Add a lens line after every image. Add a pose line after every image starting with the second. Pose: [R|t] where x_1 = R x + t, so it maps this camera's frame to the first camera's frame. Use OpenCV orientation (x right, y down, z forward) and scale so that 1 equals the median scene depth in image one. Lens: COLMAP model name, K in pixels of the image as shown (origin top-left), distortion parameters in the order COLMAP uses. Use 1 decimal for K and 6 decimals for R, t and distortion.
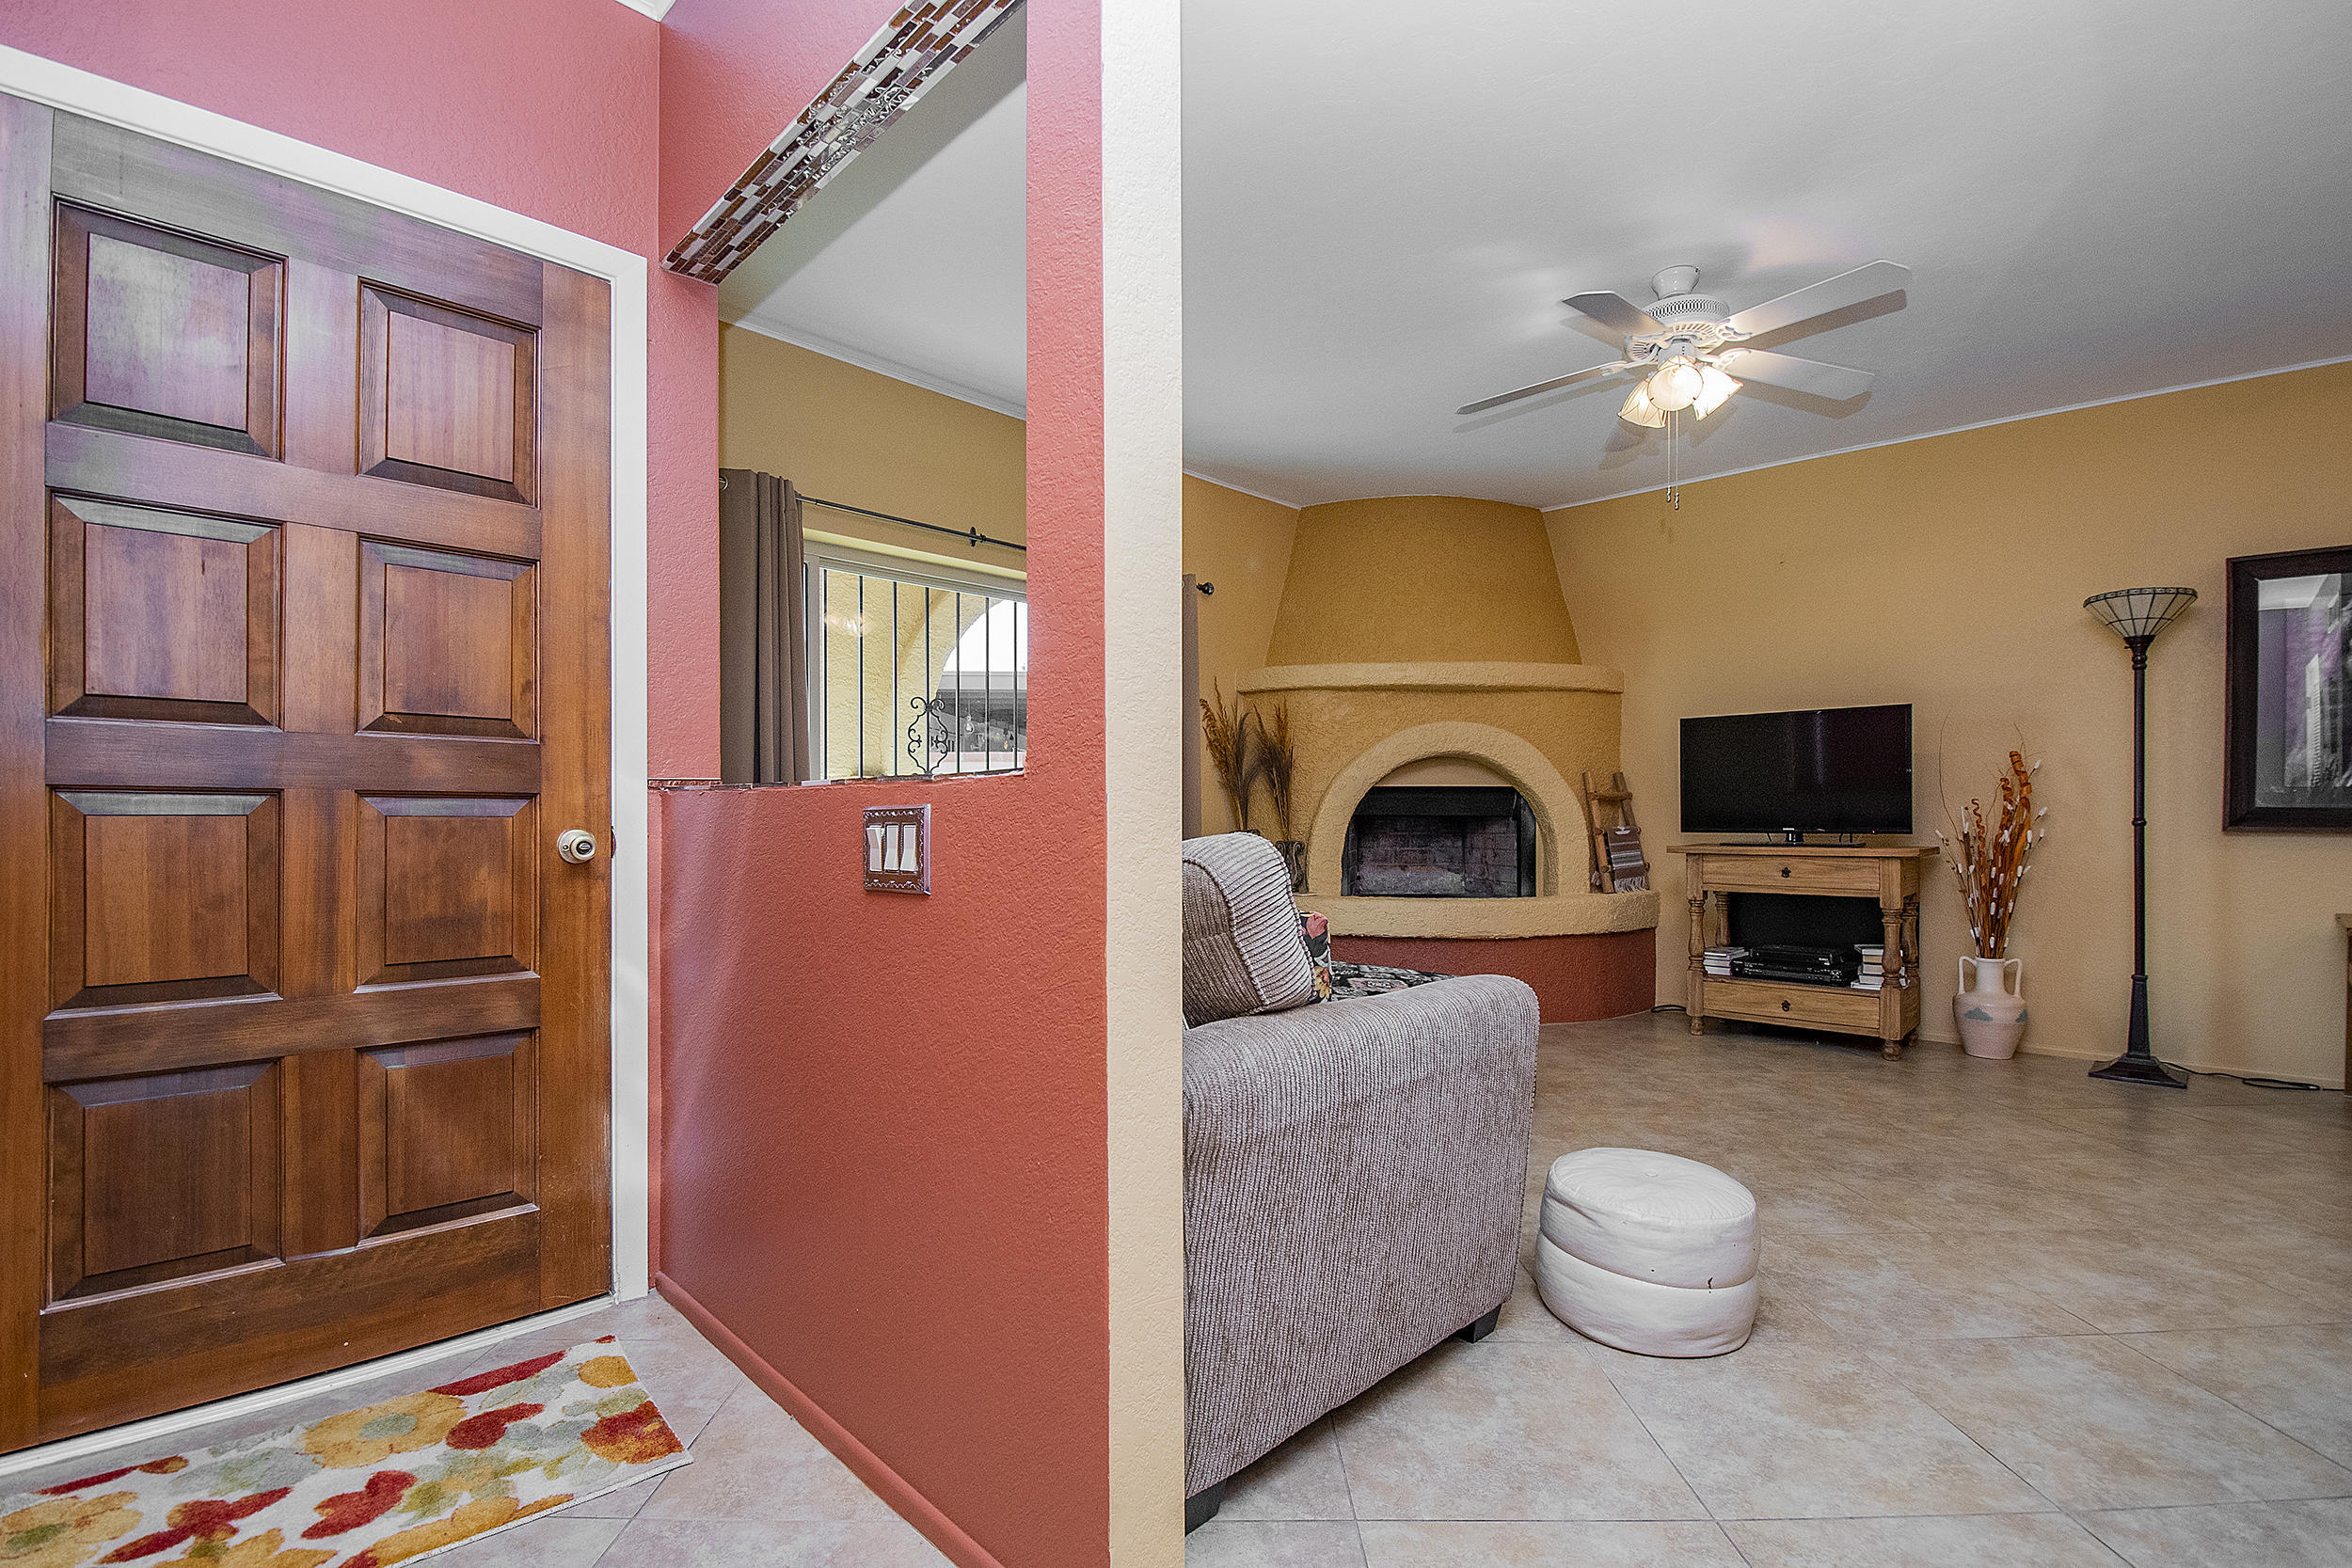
lens RADIAL K [[1054.1, 0, 1175.7], [0, 1054.1, 807.0], [0, 0, 1]] dist [-0.026664, 0.000030]
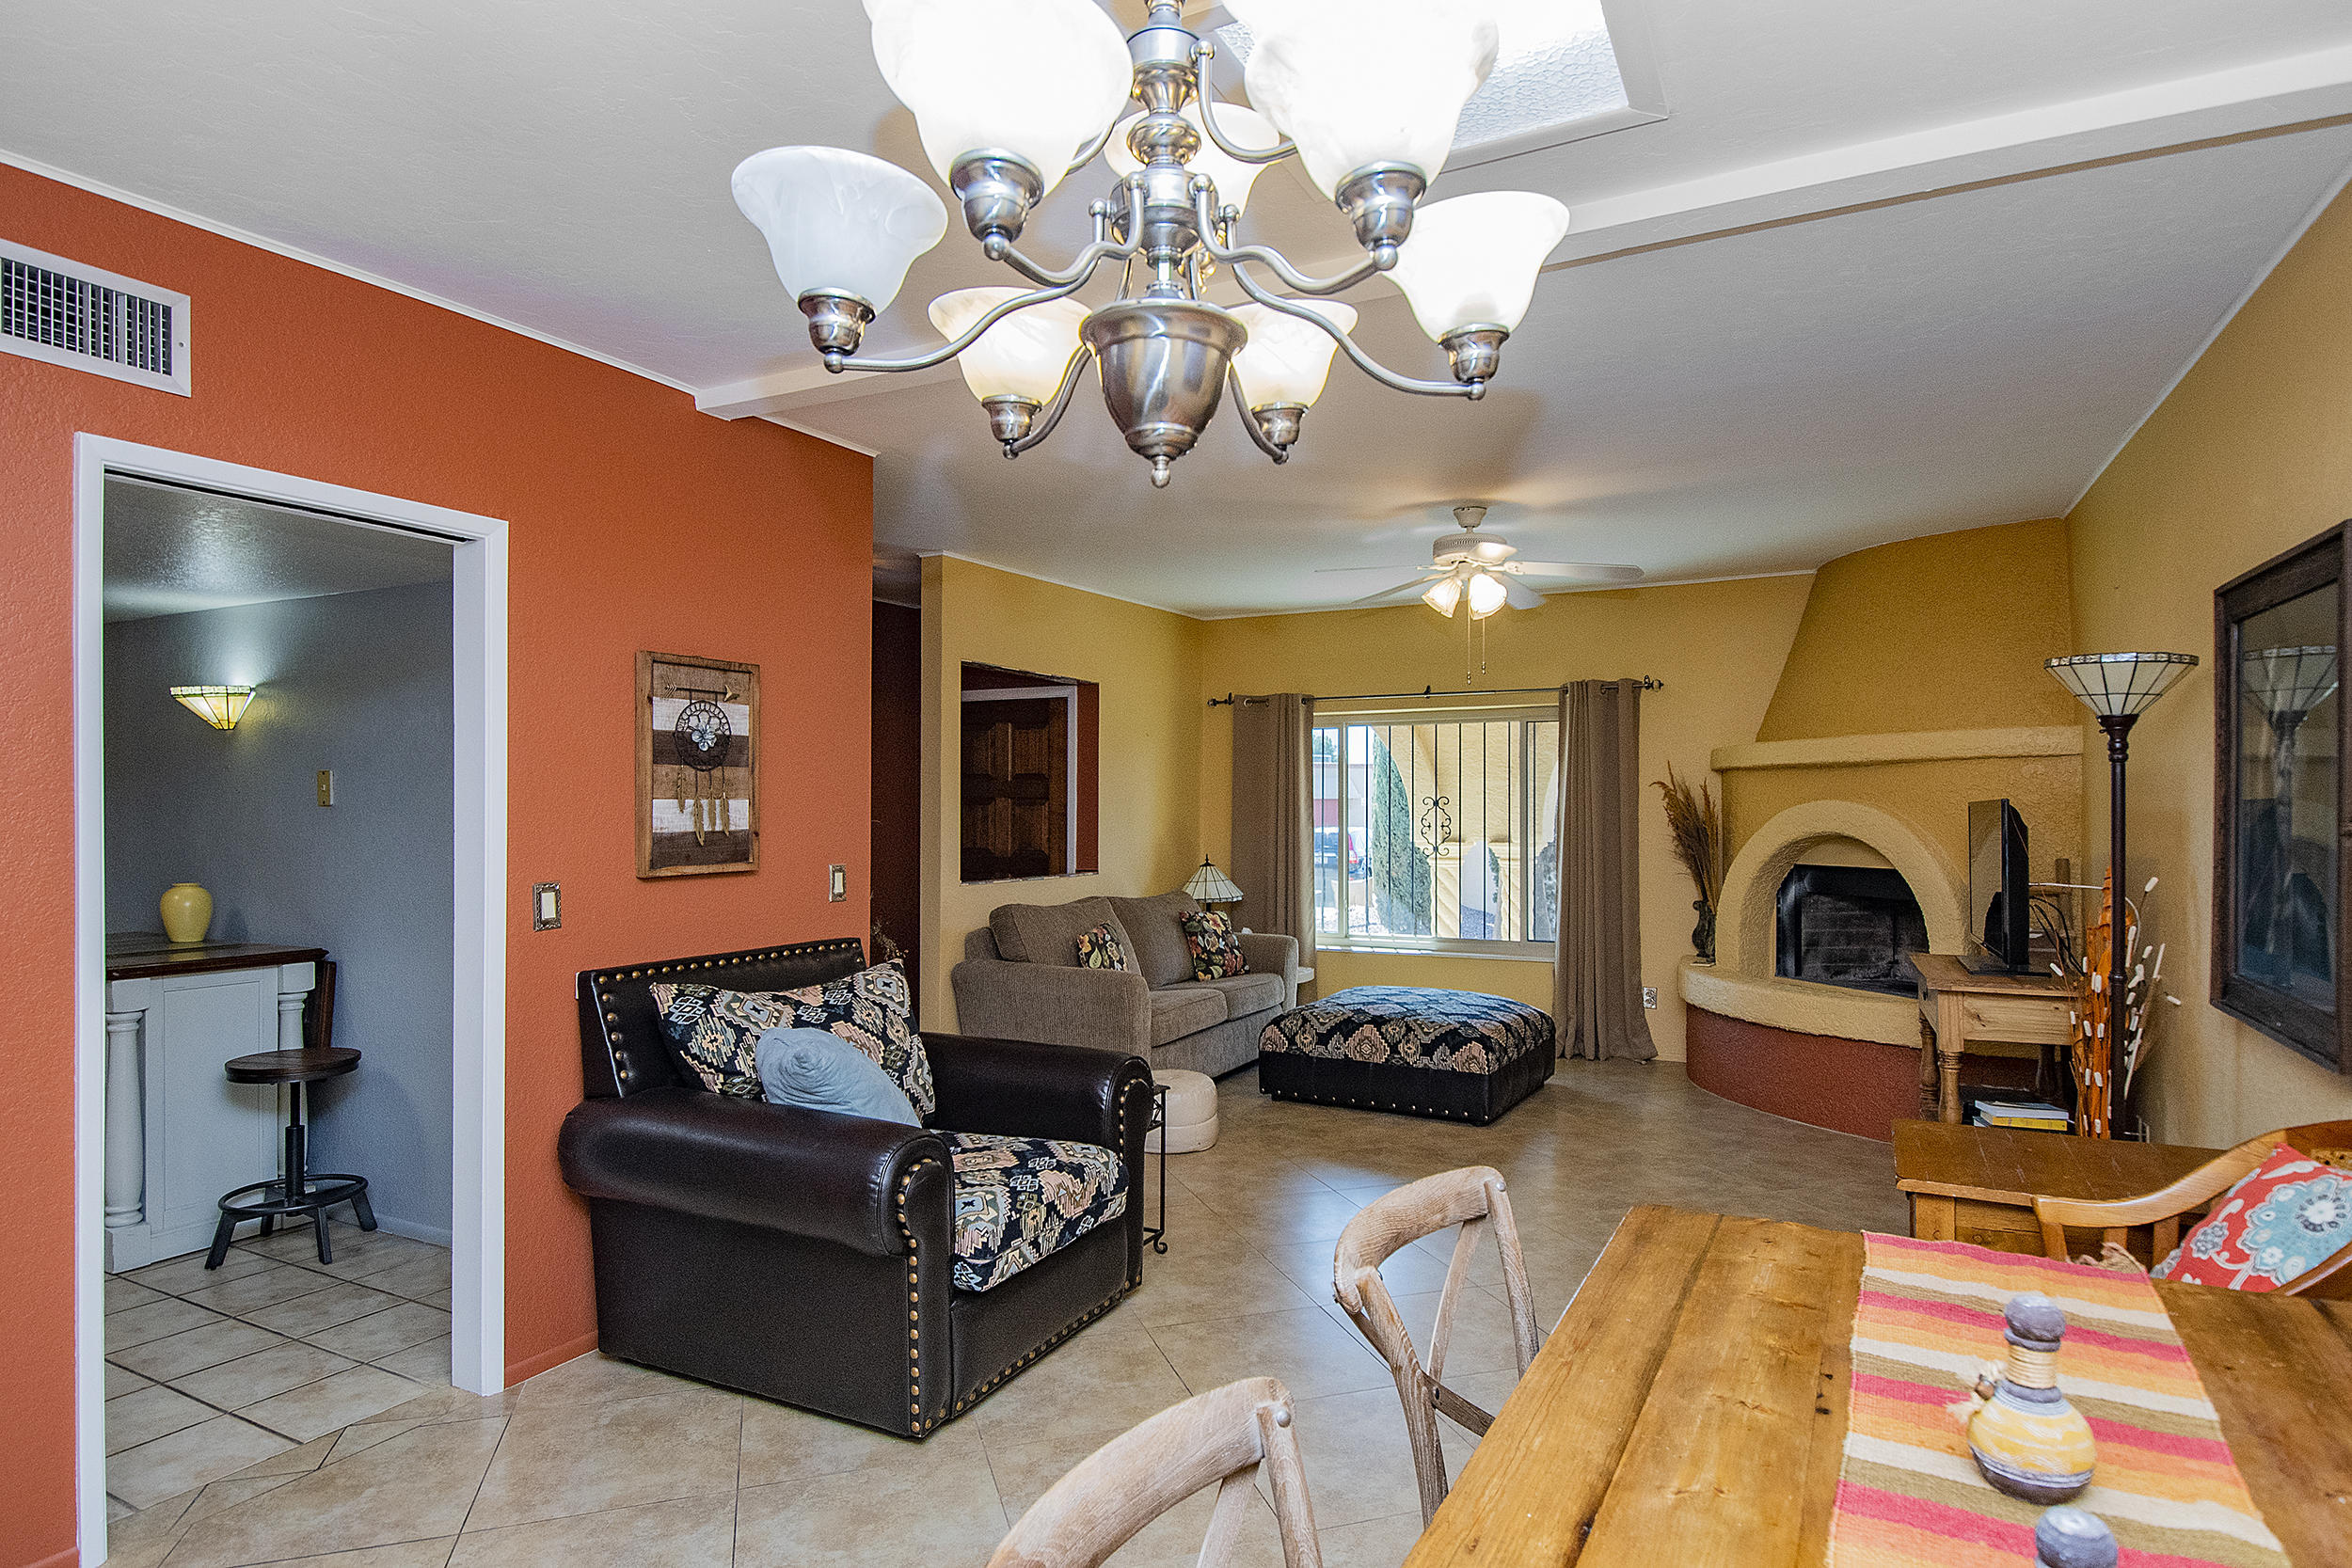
lens RADIAL K [[1267.1, 0, 1179.6], [0, 1267.1, 803.3], [0, 0, 1]] dist [0.006886, 0.000148]
pose [[0.318691, -0.005546, -0.947843, 1.553693], [0.008758, 0.999957, -0.002907, -0.107691], [0.947818, -0.007375, 0.318726, 0.109806]]
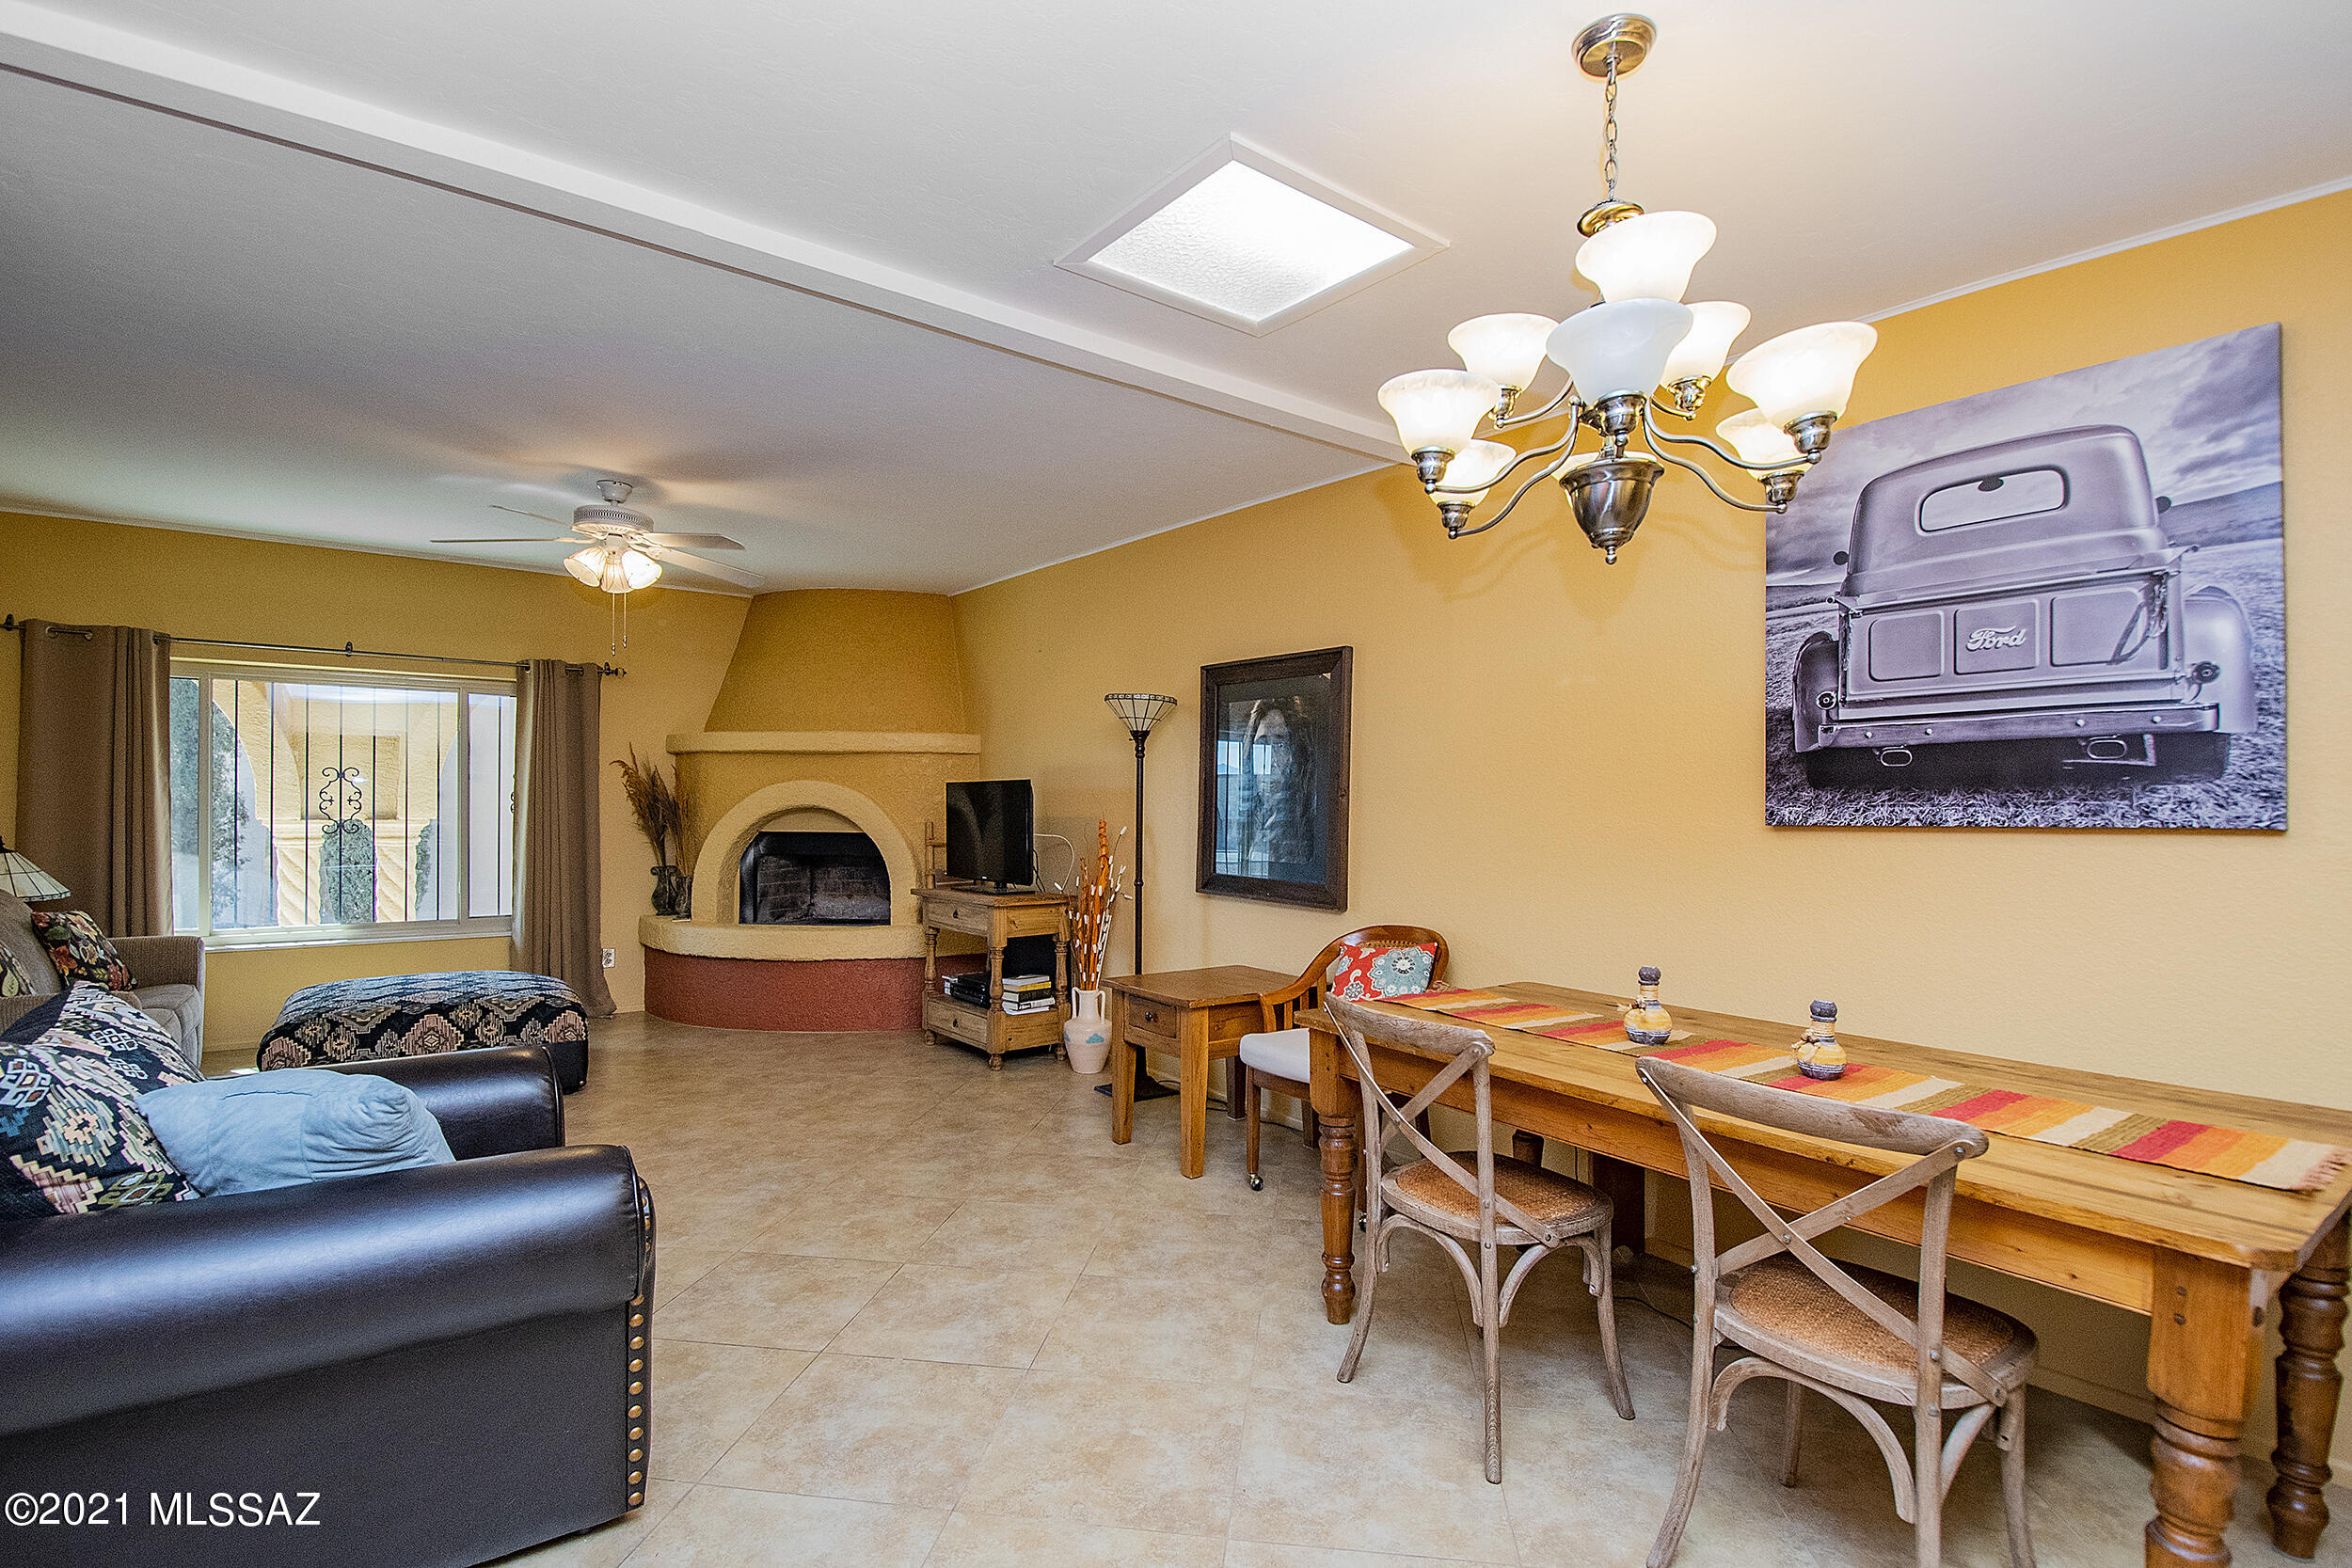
lens RADIAL K [[1105.5, 0, 1180.7], [0, 1105.5, 805.1], [0, 0, 1]] dist [-0.005598, -0.001250]
pose [[0.992974, 0.008424, -0.118036, 1.134679], [-0.007687, 0.999948, 0.006701, -0.086420], [0.118086, -0.005747, 0.992987, -0.285924]]
